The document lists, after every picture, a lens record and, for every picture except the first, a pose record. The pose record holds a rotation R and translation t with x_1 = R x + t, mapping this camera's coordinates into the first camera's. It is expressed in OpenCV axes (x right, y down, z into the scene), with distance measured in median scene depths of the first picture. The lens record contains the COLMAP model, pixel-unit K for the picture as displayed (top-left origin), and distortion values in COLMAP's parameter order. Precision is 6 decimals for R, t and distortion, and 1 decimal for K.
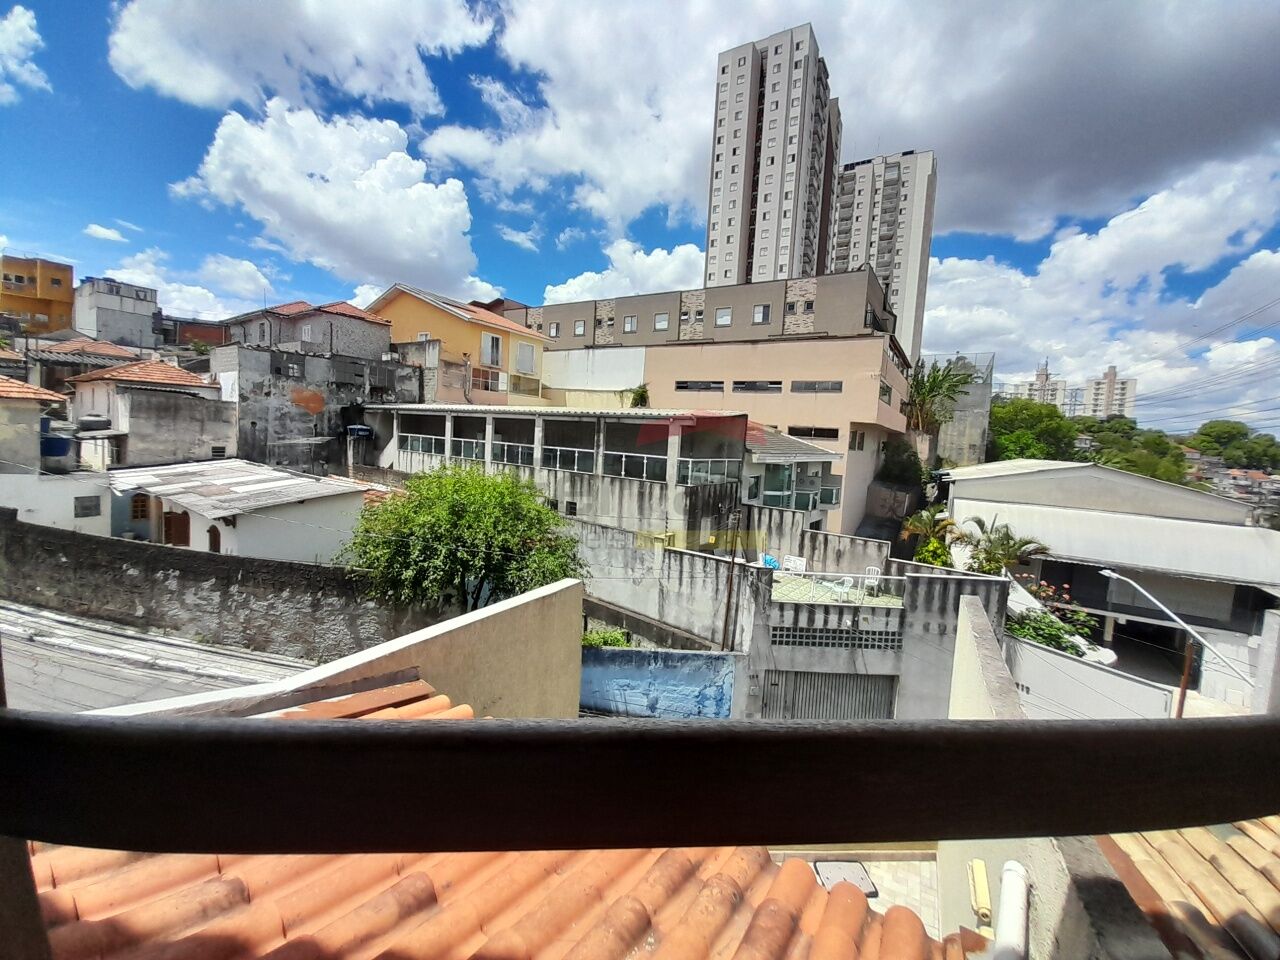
lens RADIAL K [[511.2, 0, 648.5], [0, 511.2, 465.0], [0, 0, 1]] dist [0.017968, -0.015834]
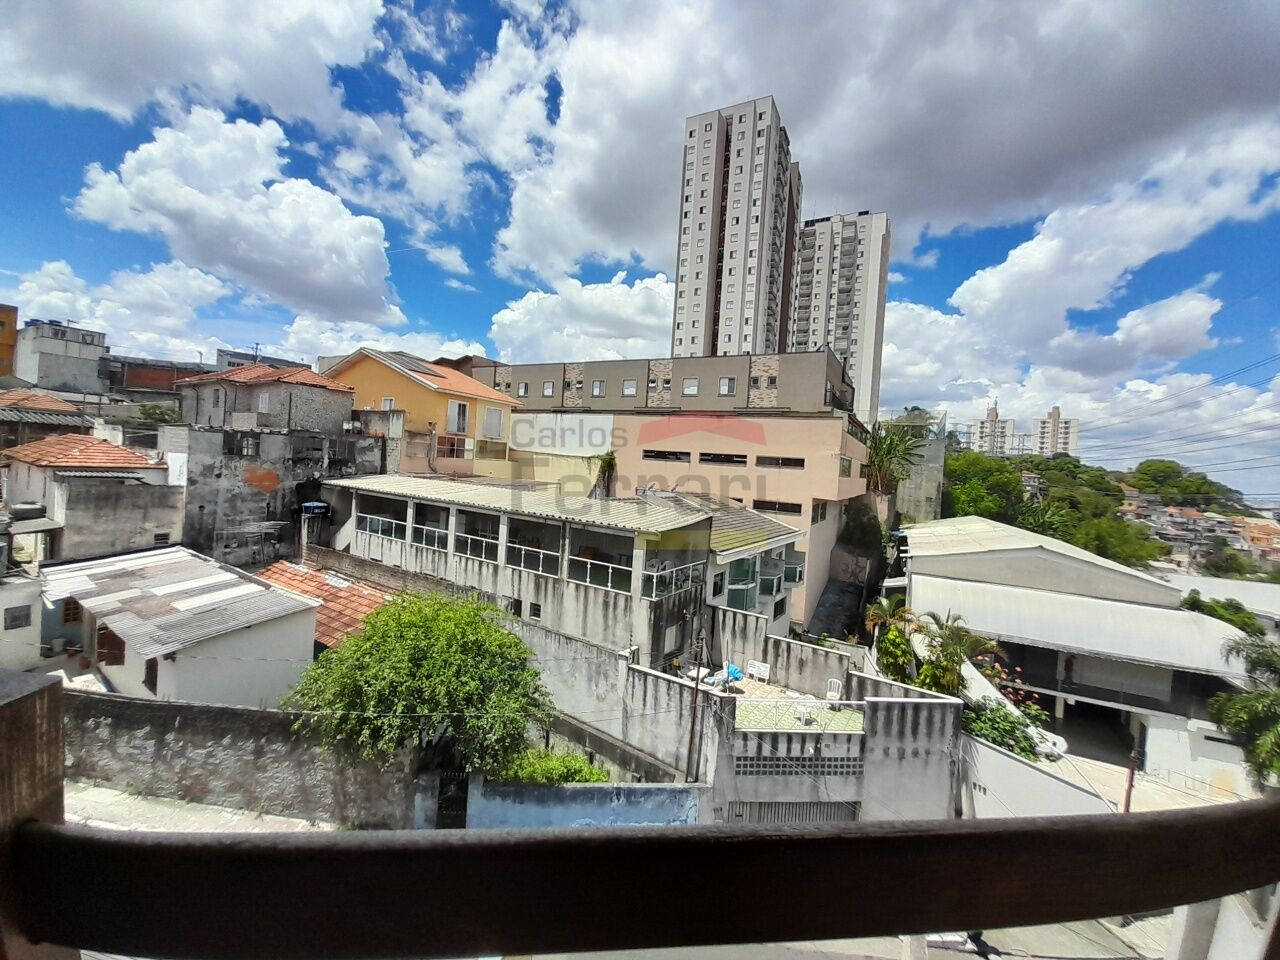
lens RADIAL K [[511.2, 0, 648.5], [0, 511.2, 465.0], [0, 0, 1]] dist [0.017968, -0.015834]
pose [[0.998139, 0.008181, 0.060432, 0.003876], [-0.004709, 0.998341, -0.057379, -0.104988], [-0.060801, 0.056988, 0.996522, -0.007809]]
